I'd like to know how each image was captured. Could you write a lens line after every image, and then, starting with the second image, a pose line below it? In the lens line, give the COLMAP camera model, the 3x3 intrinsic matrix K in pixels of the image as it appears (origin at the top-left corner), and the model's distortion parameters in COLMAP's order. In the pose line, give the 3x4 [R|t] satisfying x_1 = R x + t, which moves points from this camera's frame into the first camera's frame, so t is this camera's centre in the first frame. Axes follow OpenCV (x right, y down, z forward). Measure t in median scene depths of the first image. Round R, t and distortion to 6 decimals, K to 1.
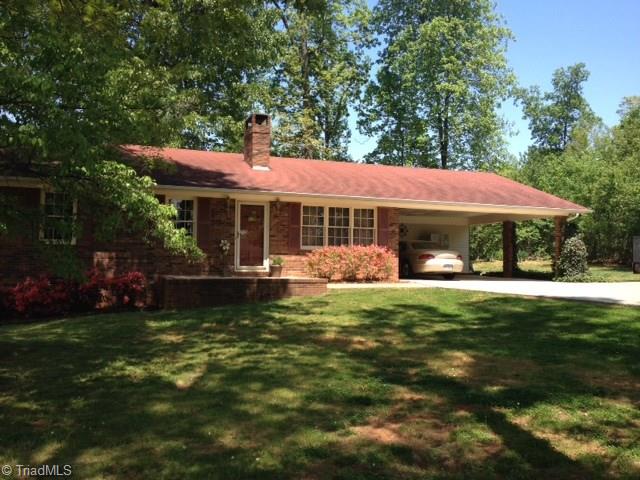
lens RADIAL K [[609.0, 0, 320.0], [0, 609.0, 240.0], [0, 0, 1]] dist [0.098143, -0.224950]
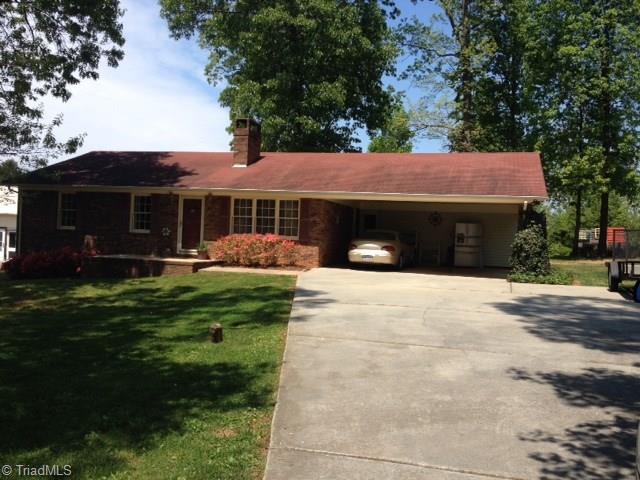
lens RADIAL K [[609.0, 0, 320.0], [0, 609.0, 240.0], [0, 0, 1]] dist [0.098143, -0.224950]
pose [[0.799792, 0.022347, -0.599861, 0.780519], [-0.009674, 0.999657, 0.024343, -0.007976], [0.600199, -0.013666, 0.799734, 0.172917]]
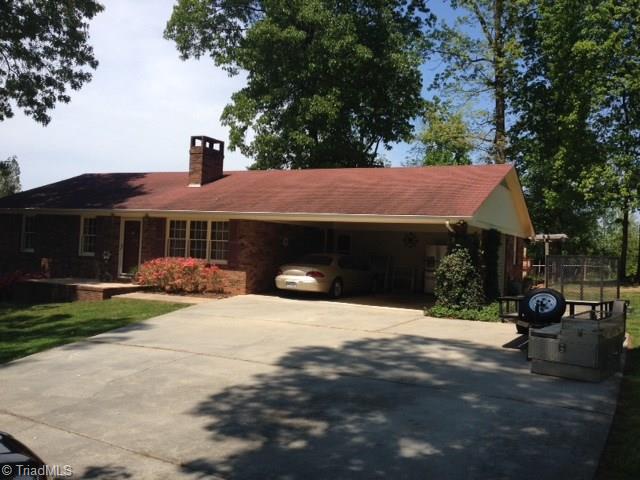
lens RADIAL K [[609.0, 0, 320.0], [0, 609.0, 240.0], [0, 0, 1]] dist [0.098143, -0.224950]
pose [[0.673783, 0.003499, -0.738921, 0.946519], [-0.006959, 0.999974, -0.001610, -0.020747], [0.738896, 0.006227, 0.673791, 0.453098]]
